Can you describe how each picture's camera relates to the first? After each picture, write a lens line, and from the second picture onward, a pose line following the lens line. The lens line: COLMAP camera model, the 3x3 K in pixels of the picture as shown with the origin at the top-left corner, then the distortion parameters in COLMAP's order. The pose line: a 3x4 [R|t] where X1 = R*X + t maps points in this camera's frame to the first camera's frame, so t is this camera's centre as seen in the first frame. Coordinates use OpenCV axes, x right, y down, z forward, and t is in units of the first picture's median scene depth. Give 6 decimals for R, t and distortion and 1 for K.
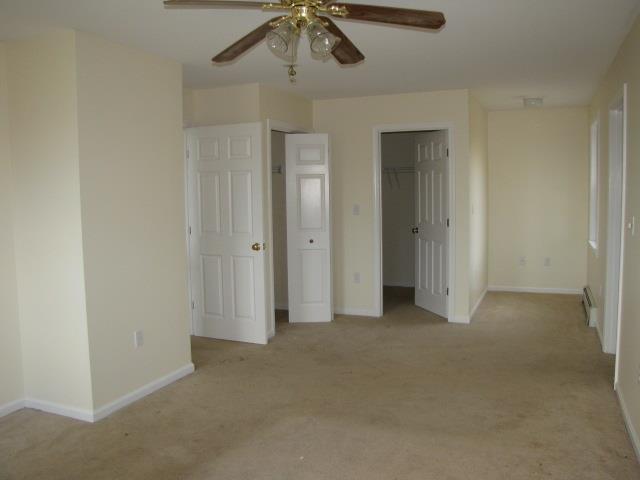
lens RADIAL K [[567.4, 0, 320.0], [0, 567.4, 240.0], [0, 0, 1]] dist [-0.175182, 0.156216]
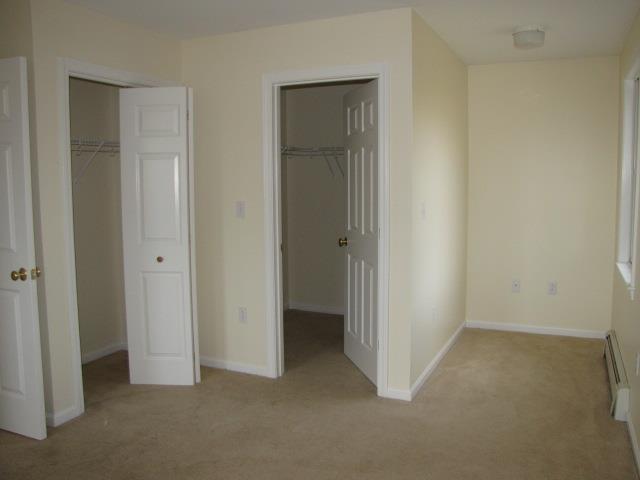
lens RADIAL K [[567.4, 0, 320.0], [0, 567.4, 240.0], [0, 0, 1]] dist [-0.175182, 0.156216]
pose [[0.999276, 0.016116, -0.034461, 0.178424], [-0.015575, 0.999752, 0.015914, -0.031144], [0.034709, -0.015366, 0.999279, 0.378777]]
